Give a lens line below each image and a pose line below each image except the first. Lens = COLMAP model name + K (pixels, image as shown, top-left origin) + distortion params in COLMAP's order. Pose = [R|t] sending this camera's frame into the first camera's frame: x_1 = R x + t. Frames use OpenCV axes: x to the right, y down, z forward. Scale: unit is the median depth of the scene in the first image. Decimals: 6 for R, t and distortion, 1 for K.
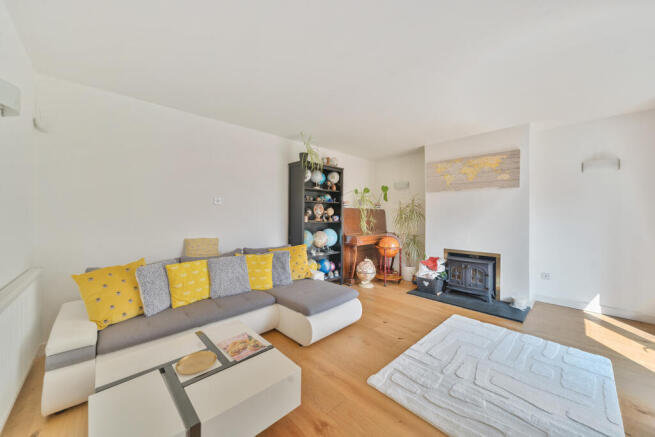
lens RADIAL K [[239.9, 0, 323.7], [0, 239.9, 214.1], [0, 0, 1]] dist [-0.000301, -0.000216]
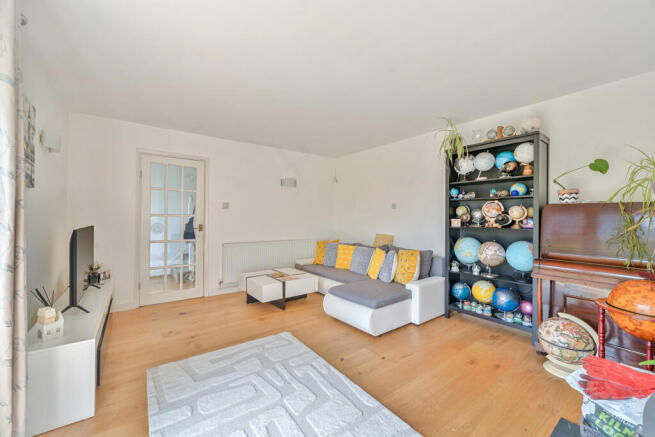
lens RADIAL K [[264.8, 0, 324.9], [0, 264.8, 217.8], [0, 0, 1]] dist [0.000429, 0.000011]
pose [[-0.123892, 0.005987, -0.992278, 1.219542], [-0.005349, 0.999963, 0.006701, 0.003246], [0.992281, 0.006138, -0.123855, 1.005180]]
